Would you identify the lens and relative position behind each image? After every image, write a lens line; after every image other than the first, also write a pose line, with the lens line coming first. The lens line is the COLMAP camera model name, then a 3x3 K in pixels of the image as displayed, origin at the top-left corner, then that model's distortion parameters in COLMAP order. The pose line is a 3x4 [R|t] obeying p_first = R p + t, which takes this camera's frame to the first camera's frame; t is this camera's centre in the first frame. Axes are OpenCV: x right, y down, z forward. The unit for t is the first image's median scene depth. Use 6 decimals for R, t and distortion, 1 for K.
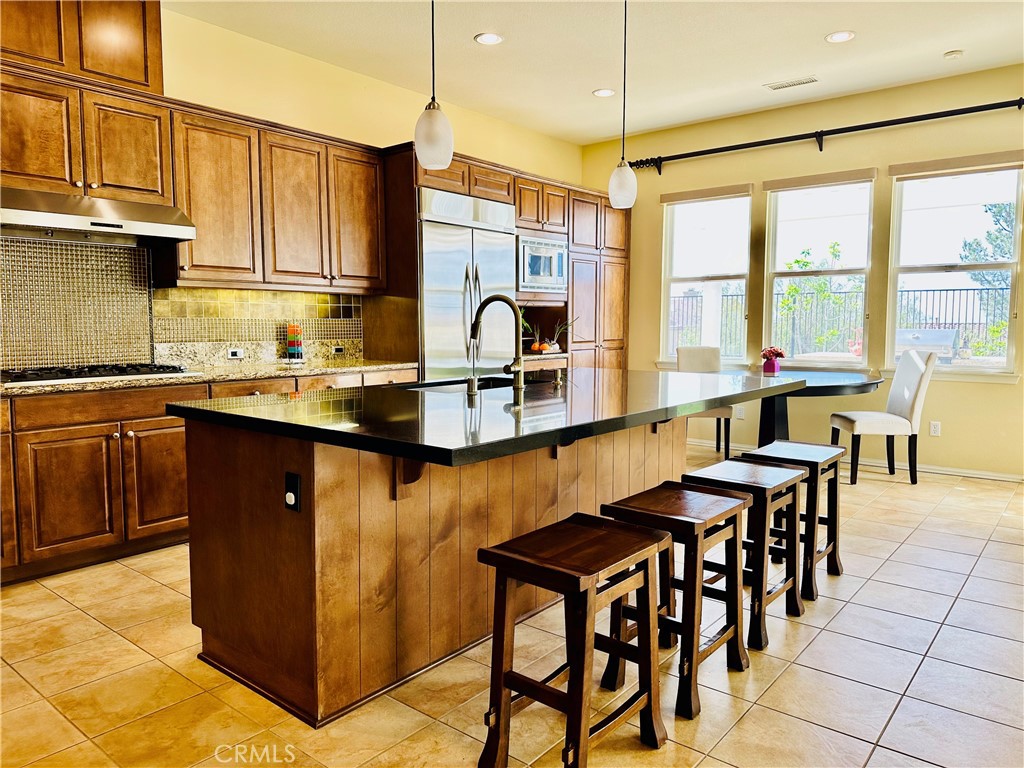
lens RADIAL K [[718.2, 0, 512.0], [0, 718.2, 384.0], [0, 0, 1]] dist [0.050524, -0.004153]
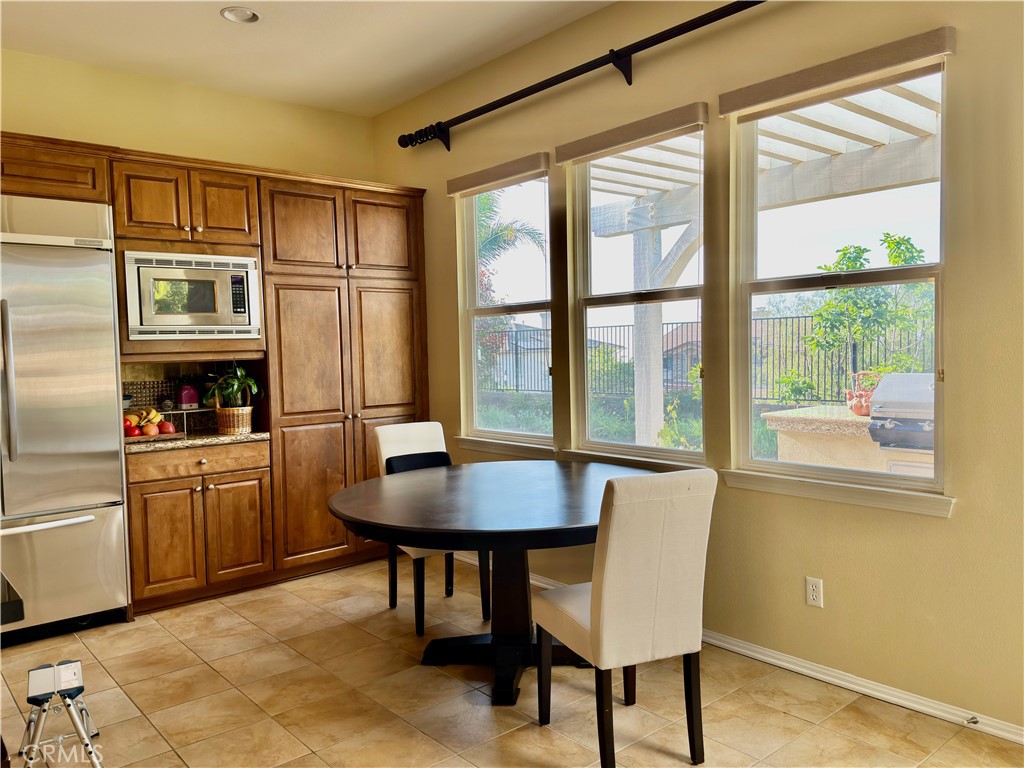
lens RADIAL K [[759.3, 0, 512.0], [0, 759.3, 384.0], [0, 0, 1]] dist [0.025377, -0.001953]
pose [[0.982147, -0.015026, -0.187514, 0.441182], [0.007259, 0.999089, -0.042042, -0.059012], [0.187975, 0.039930, 0.981362, 0.401236]]
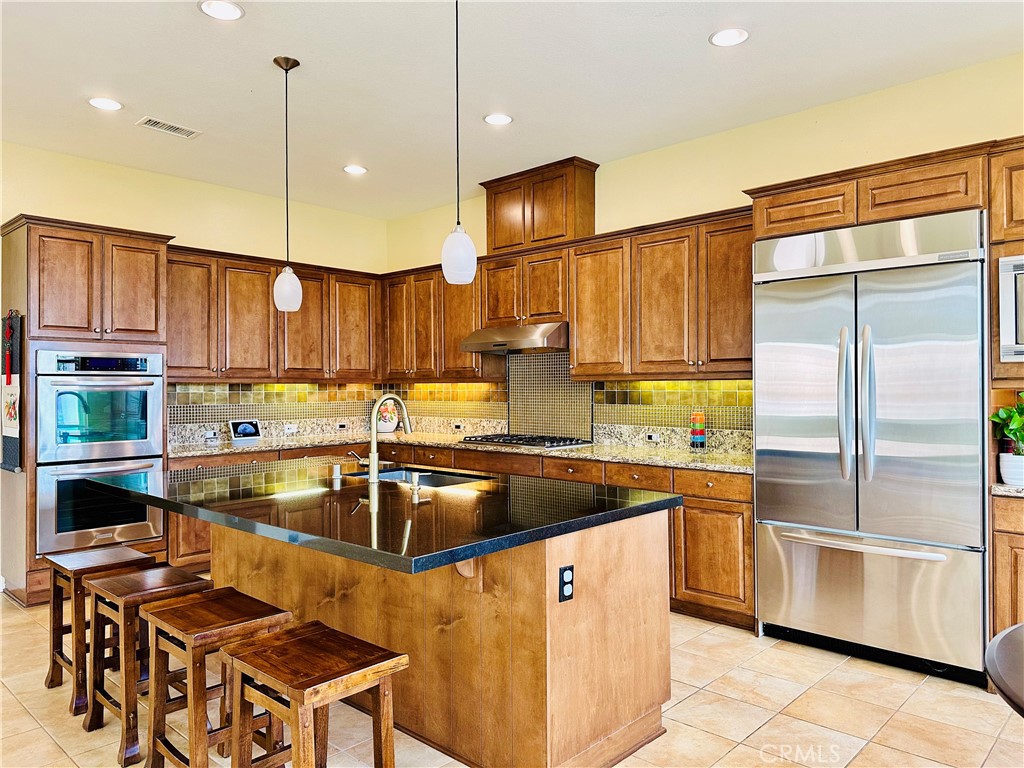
lens RADIAL K [[718.2, 0, 512.0], [0, 718.2, 384.0], [0, 0, 1]] dist [0.050524, -0.004153]
pose [[-0.066522, -0.004706, -0.997774, 0.551222], [-0.082101, 0.996624, 0.000773, -0.081224], [0.994401, 0.081970, -0.066684, 0.655933]]
